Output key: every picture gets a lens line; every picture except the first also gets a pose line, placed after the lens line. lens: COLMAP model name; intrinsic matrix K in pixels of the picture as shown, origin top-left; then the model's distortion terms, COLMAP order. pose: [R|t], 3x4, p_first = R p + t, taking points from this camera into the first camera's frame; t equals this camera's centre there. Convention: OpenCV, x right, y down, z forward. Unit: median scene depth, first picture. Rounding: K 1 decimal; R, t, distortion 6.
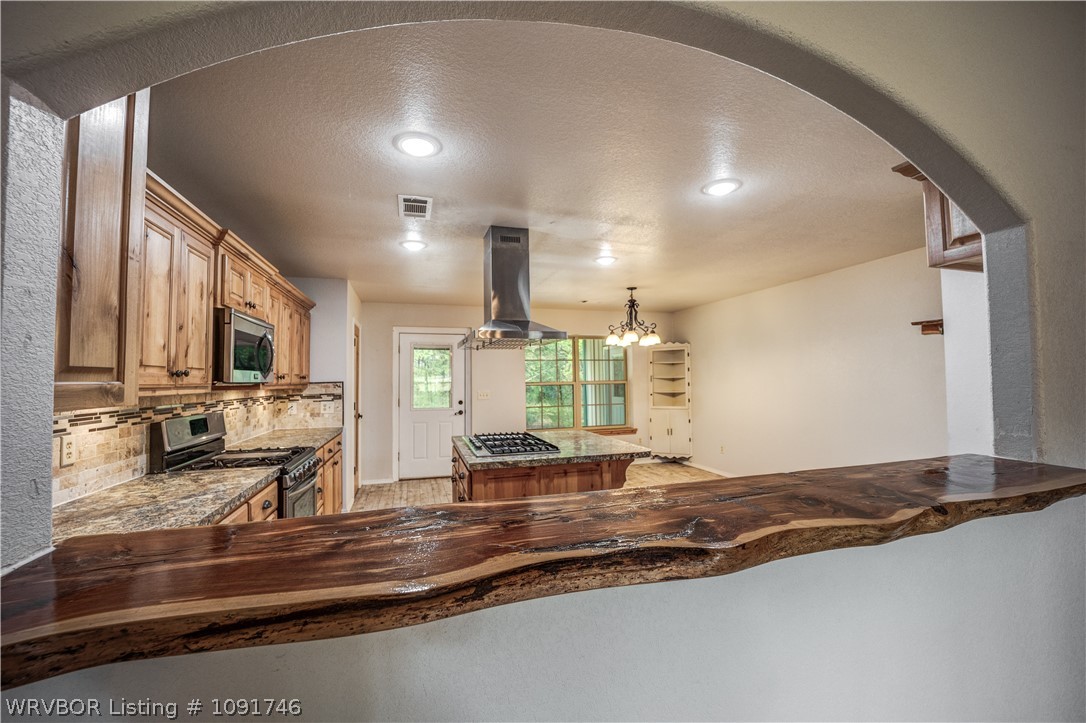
lens RADIAL K [[440.3, 0, 543.0], [0, 440.3, 361.5], [0, 0, 1]] dist [-0.020817, -0.000052]
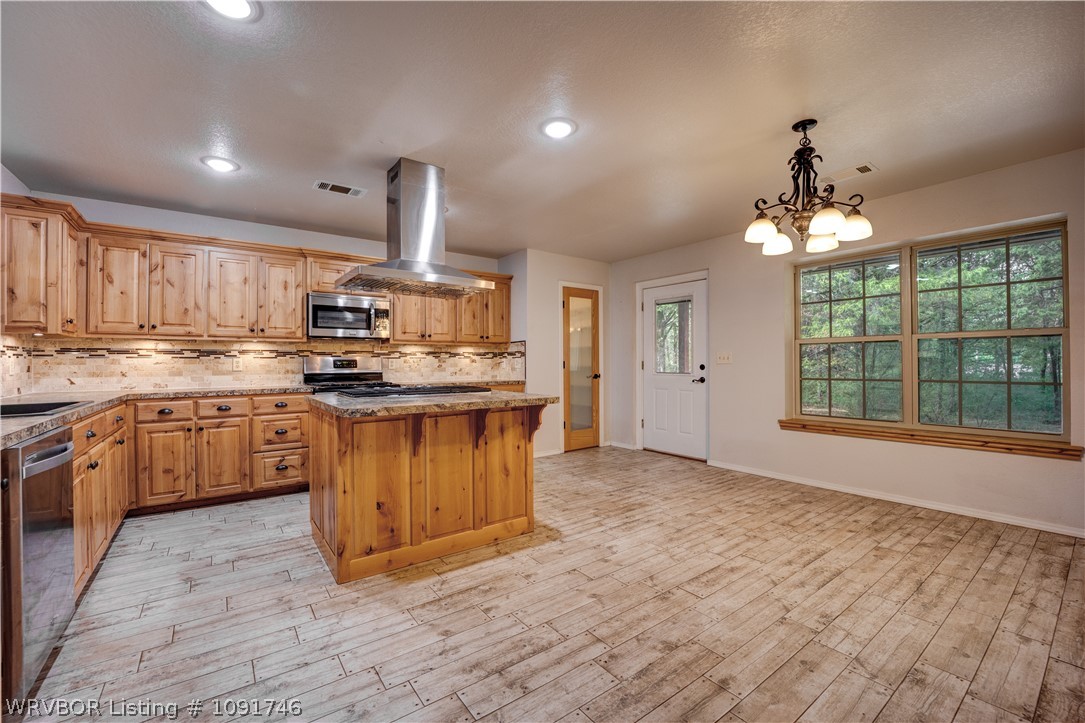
lens RADIAL K [[439.9, 0, 542.5], [0, 439.9, 361.5], [0, 0, 1]] dist [-0.020817, -0.000052]
pose [[0.340002, 0.009629, -0.940375, 0.636188], [0.039551, 0.998916, 0.024529, 0.074702], [0.939593, -0.045533, 0.339253, 0.664820]]
